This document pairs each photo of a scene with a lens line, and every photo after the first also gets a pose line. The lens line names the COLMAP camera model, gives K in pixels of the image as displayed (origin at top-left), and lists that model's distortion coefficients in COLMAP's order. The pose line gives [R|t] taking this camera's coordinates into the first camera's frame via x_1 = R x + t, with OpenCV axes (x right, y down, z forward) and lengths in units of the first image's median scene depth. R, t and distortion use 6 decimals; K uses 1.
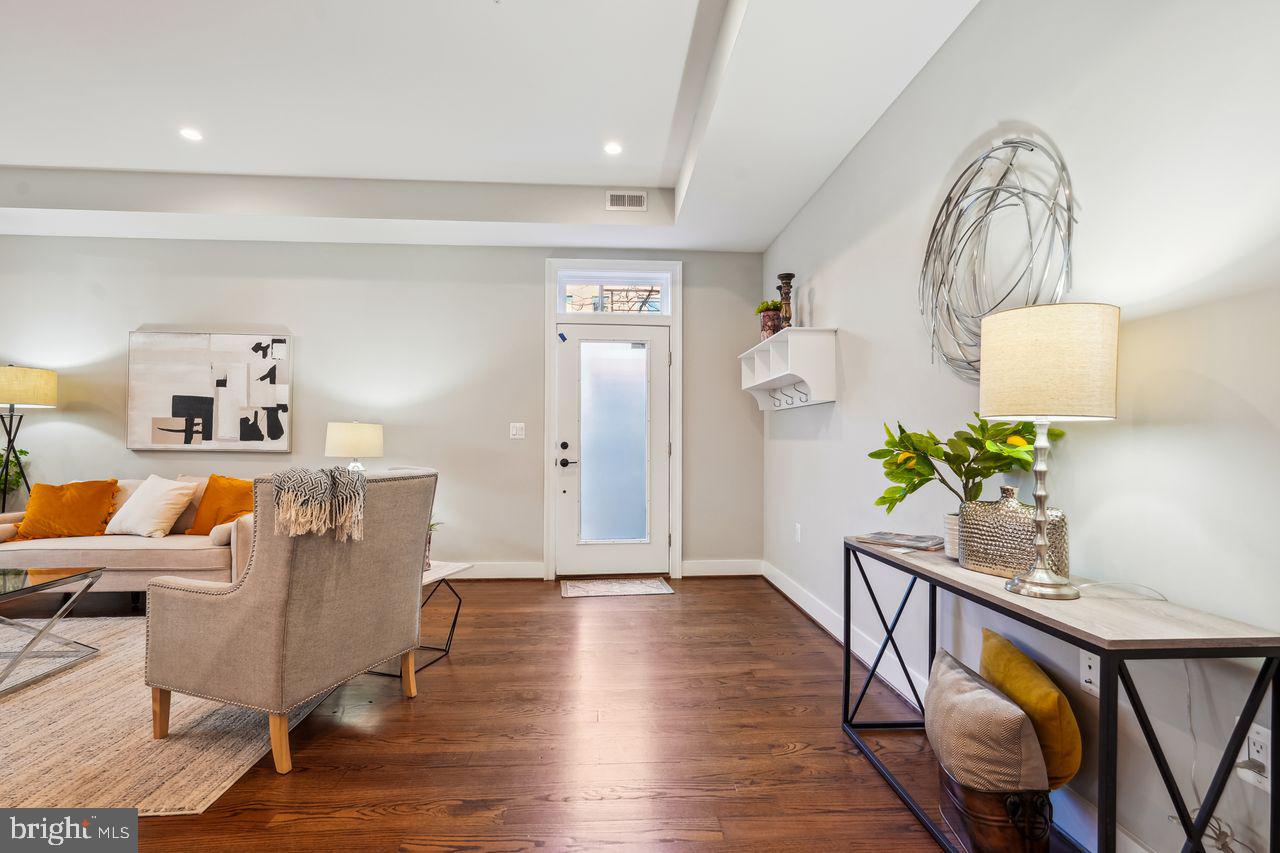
lens RADIAL K [[561.3, 0, 641.2], [0, 561.3, 419.8], [0, 0, 1]] dist [-0.002722, -0.000220]
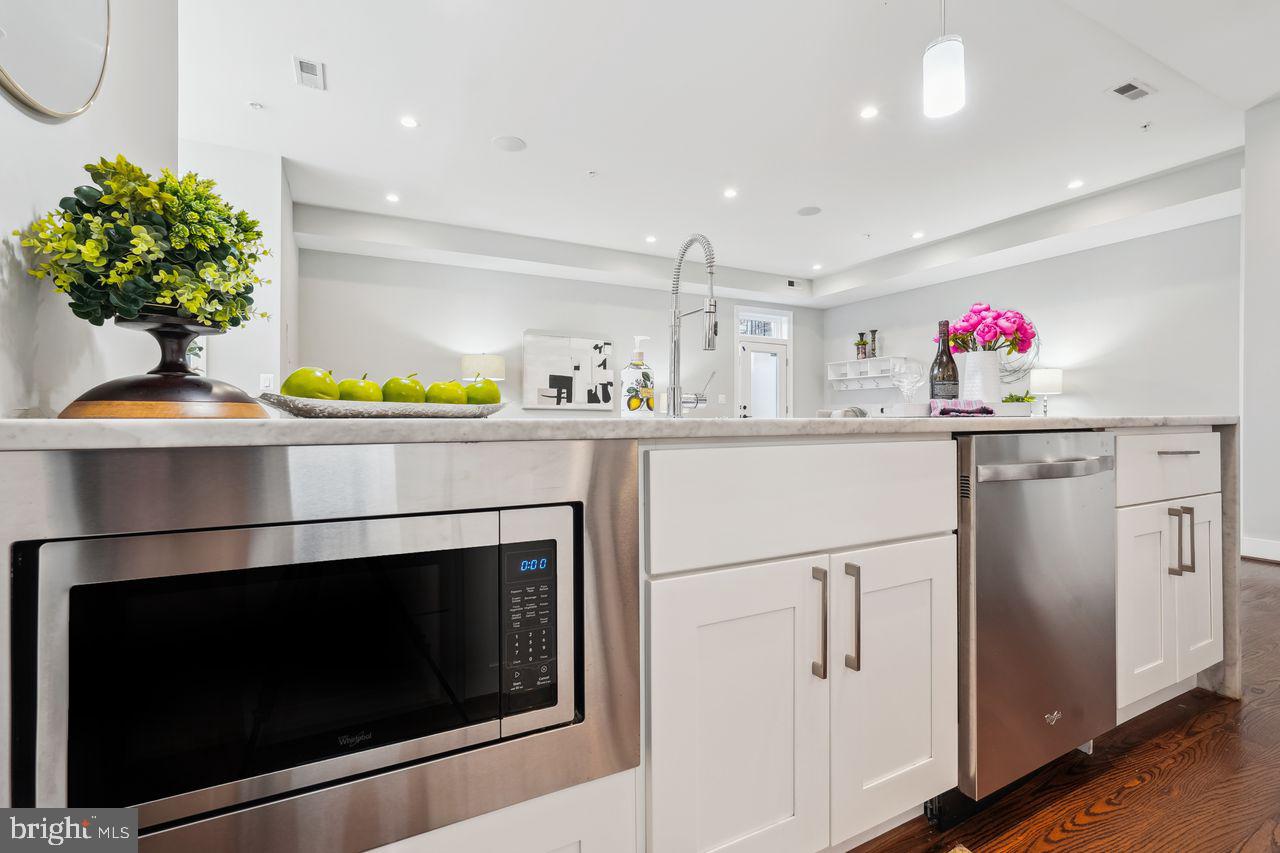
lens RADIAL K [[561.3, 0, 638.8], [0, 561.3, 421.4], [0, 0, 1]] dist [-0.002722, -0.000220]
pose [[0.913656, -0.006063, 0.406443, -1.248207], [-0.004465, 0.999679, 0.024950, 0.048434], [-0.406464, -0.024610, 0.913335, -0.571586]]
